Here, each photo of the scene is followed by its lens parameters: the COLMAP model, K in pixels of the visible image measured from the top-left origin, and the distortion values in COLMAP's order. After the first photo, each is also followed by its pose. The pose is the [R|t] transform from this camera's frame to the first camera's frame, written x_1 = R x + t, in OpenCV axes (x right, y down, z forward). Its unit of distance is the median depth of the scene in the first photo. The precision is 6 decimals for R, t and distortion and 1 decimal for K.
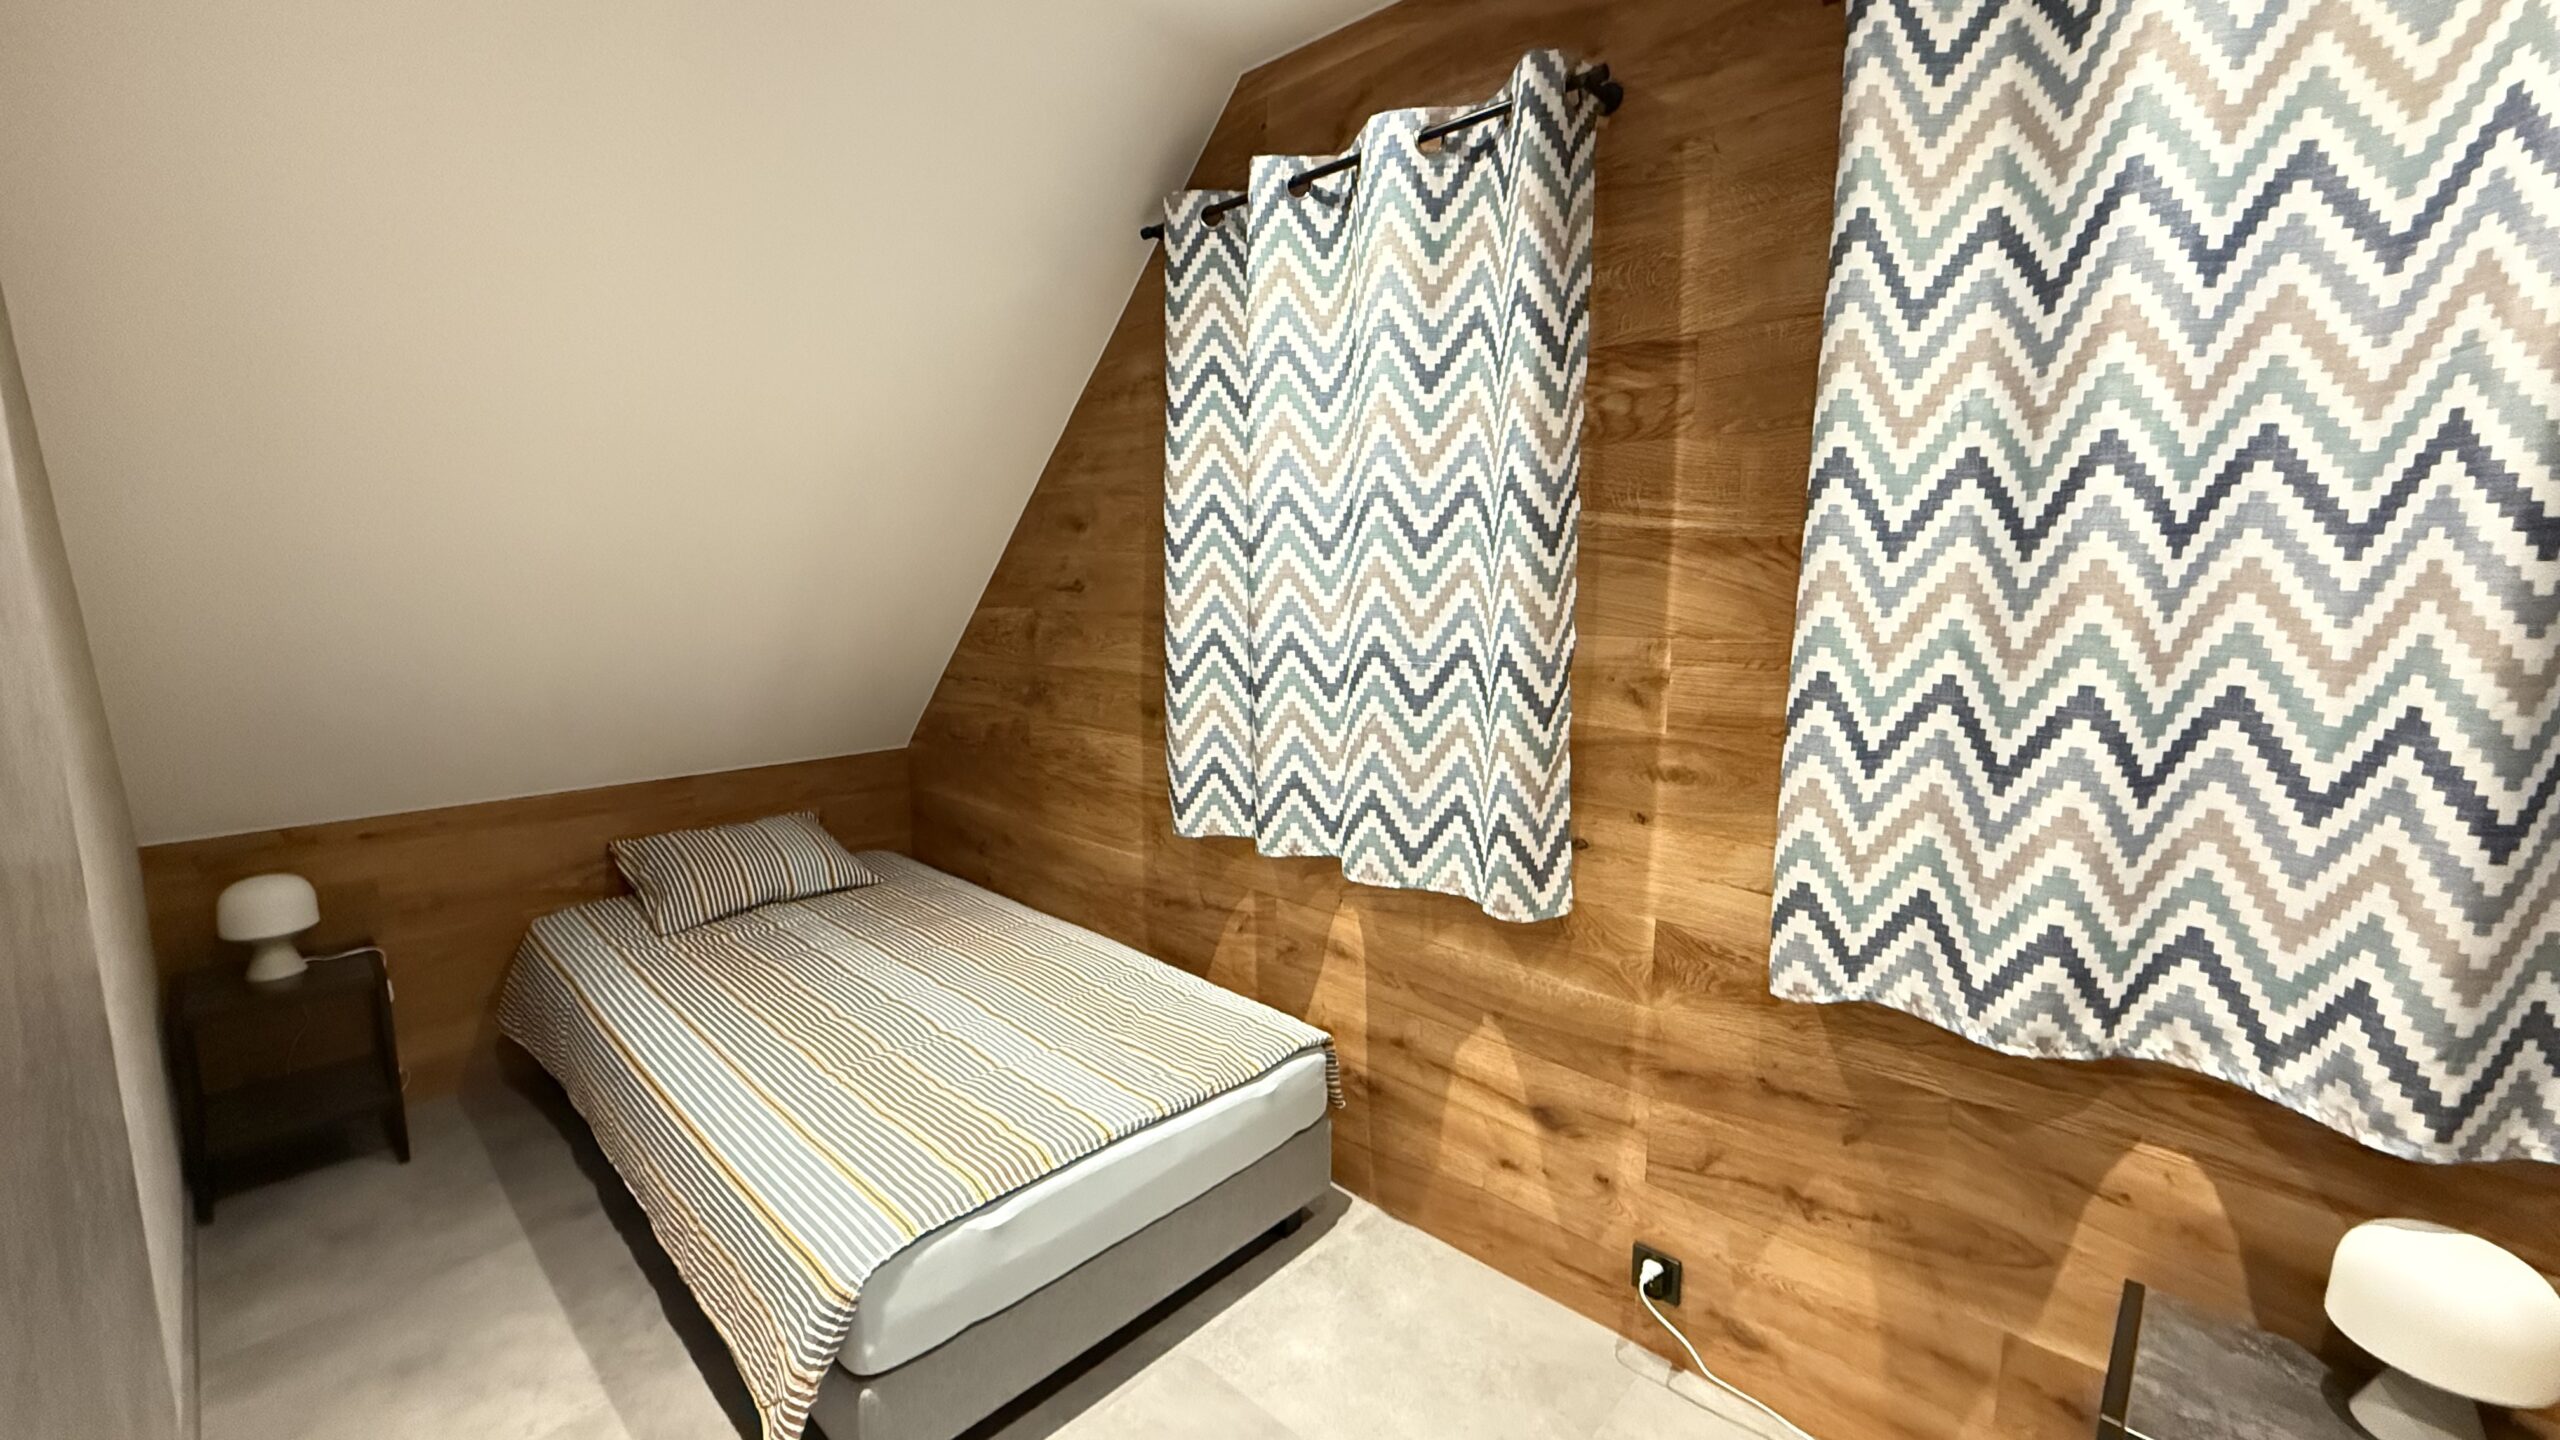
lens RADIAL K [[1015.1, 0, 1290.9], [0, 1015.1, 723.3], [0, 0, 1]] dist [-0.001453, 0.000667]
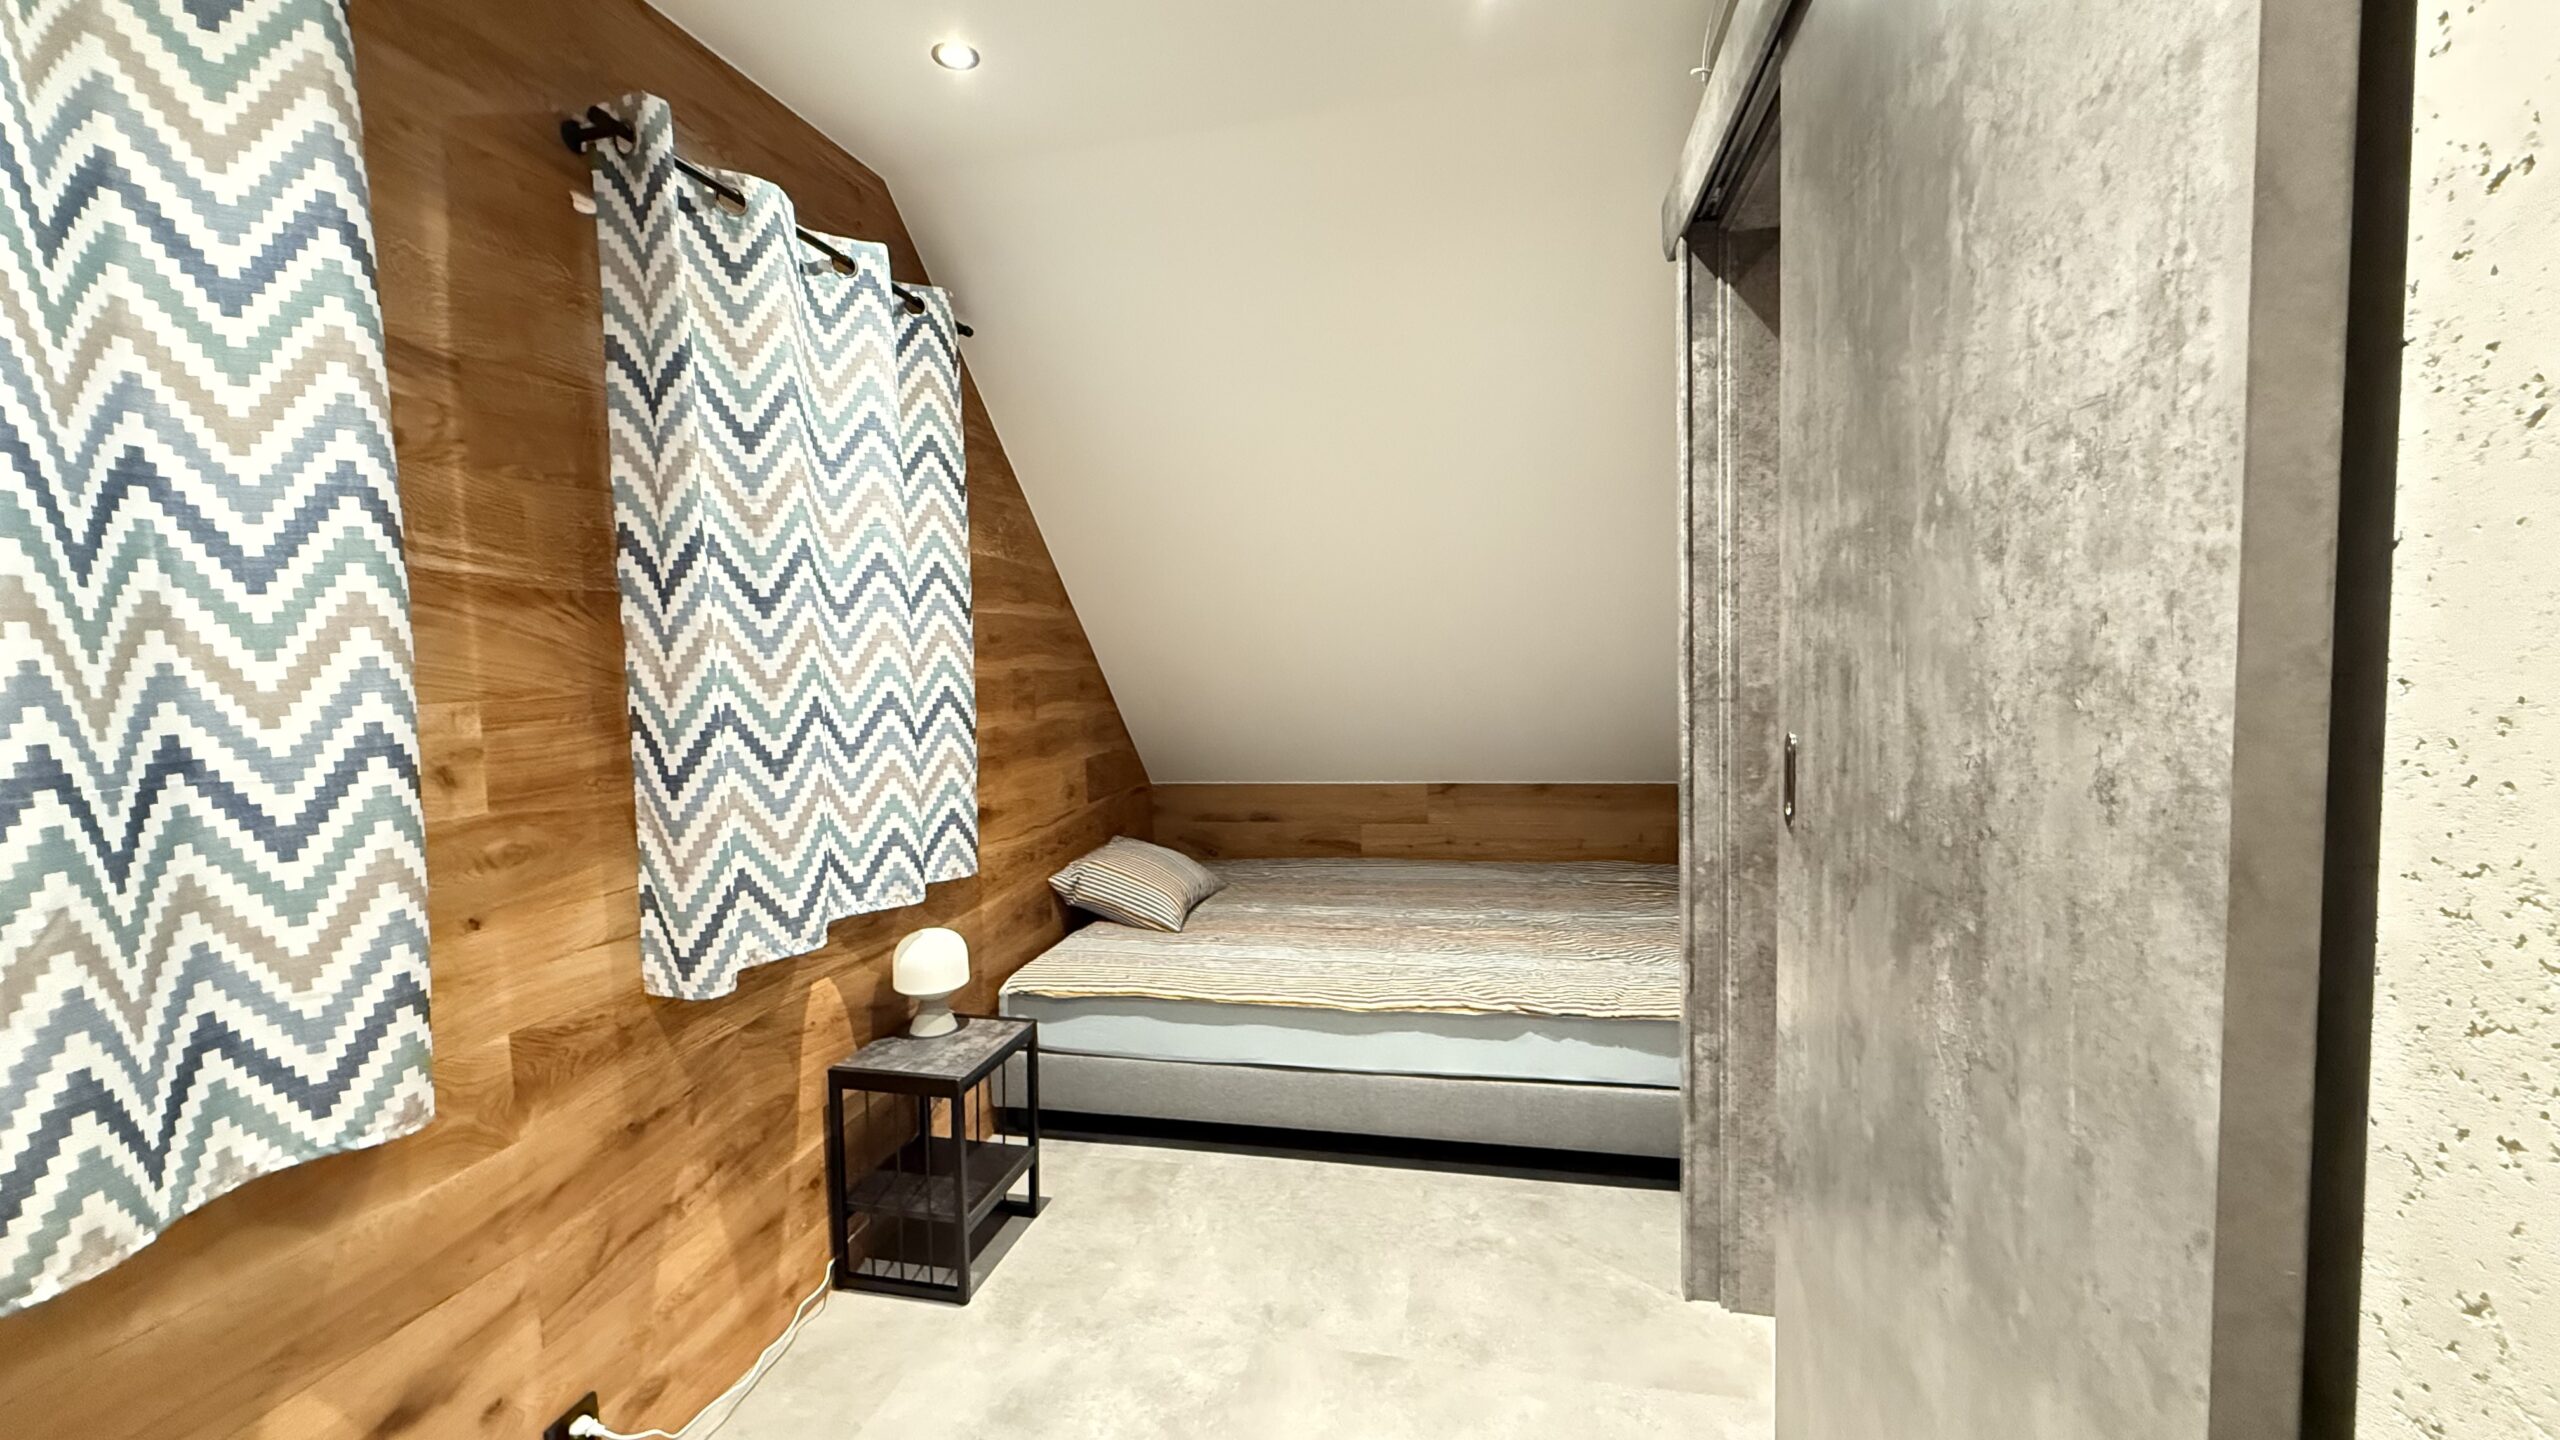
lens RADIAL K [[1015.1, 0, 1282.8], [0, 1015.1, 712.8], [0, 0, 1]] dist [-0.001453, 0.000667]
pose [[-0.506324, -0.046133, 0.861108, -0.717645], [0.151370, 0.978309, 0.141416, -0.094437], [-0.848954, 0.201948, -0.488358, 0.866464]]
